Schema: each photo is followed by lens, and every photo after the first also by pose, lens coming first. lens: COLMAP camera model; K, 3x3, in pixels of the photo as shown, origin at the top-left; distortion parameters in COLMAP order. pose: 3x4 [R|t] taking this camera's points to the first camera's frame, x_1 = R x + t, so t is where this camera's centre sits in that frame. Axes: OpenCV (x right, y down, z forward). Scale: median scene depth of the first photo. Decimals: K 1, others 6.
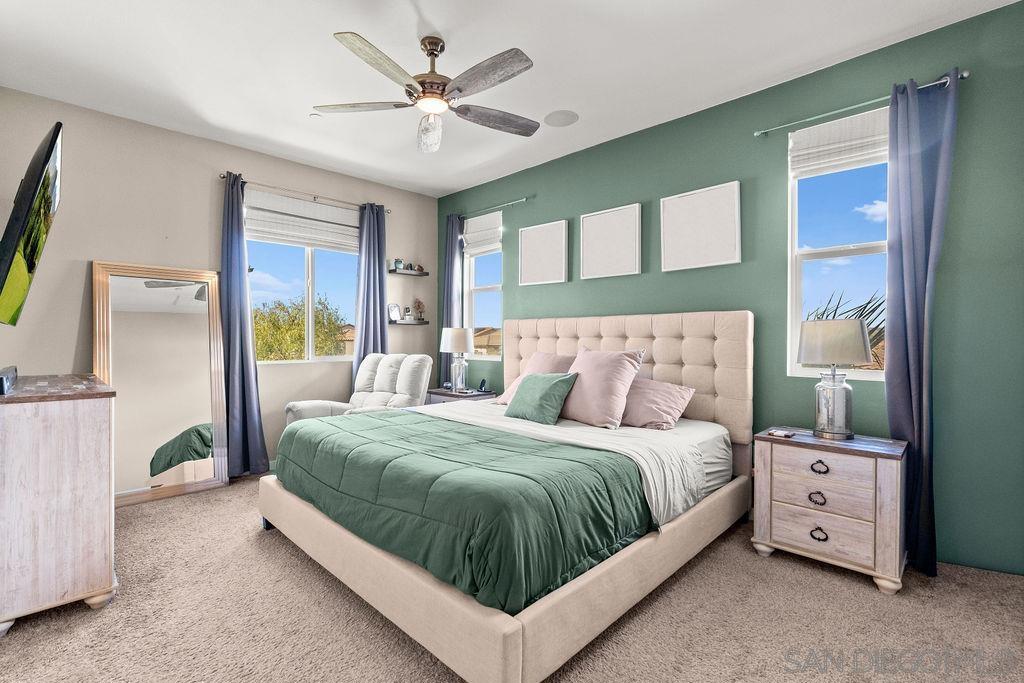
lens RADIAL K [[468.8, 0, 501.0], [0, 468.8, 337.9], [0, 0, 1]] dist [0.000745, 0.000166]
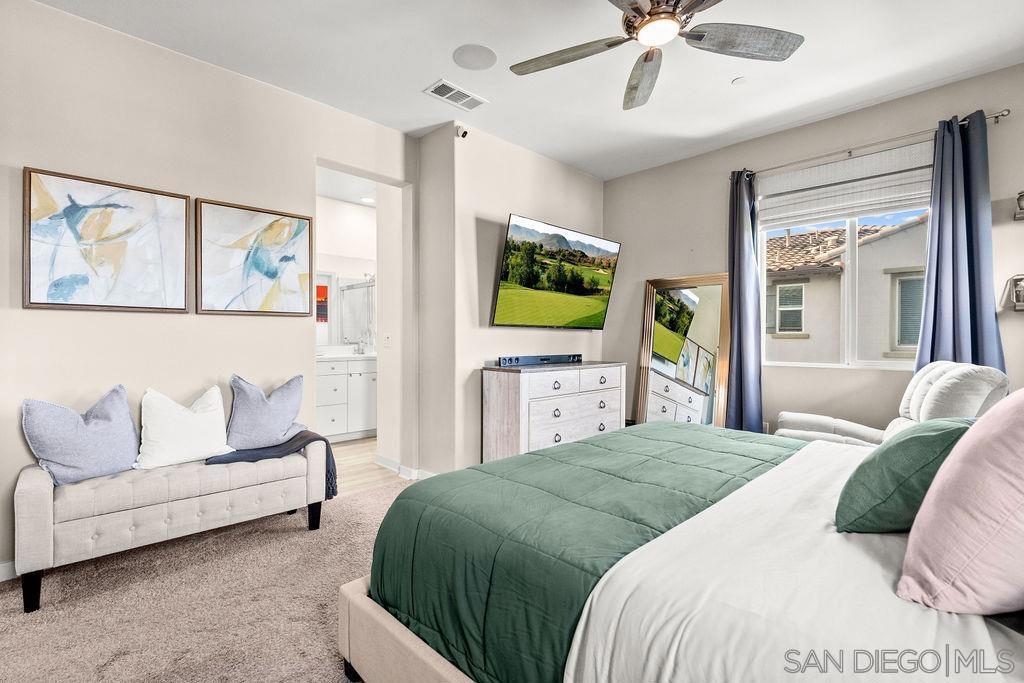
lens RADIAL K [[468.8, 0, 501.0], [0, 468.8, 337.9], [0, 0, 1]] dist [0.000745, 0.000166]
pose [[-0.017358, 0.005822, -0.999832, 0.358327], [0.000277, 0.999983, 0.005818, -0.002725], [0.999849, -0.000176, -0.017359, 0.431089]]
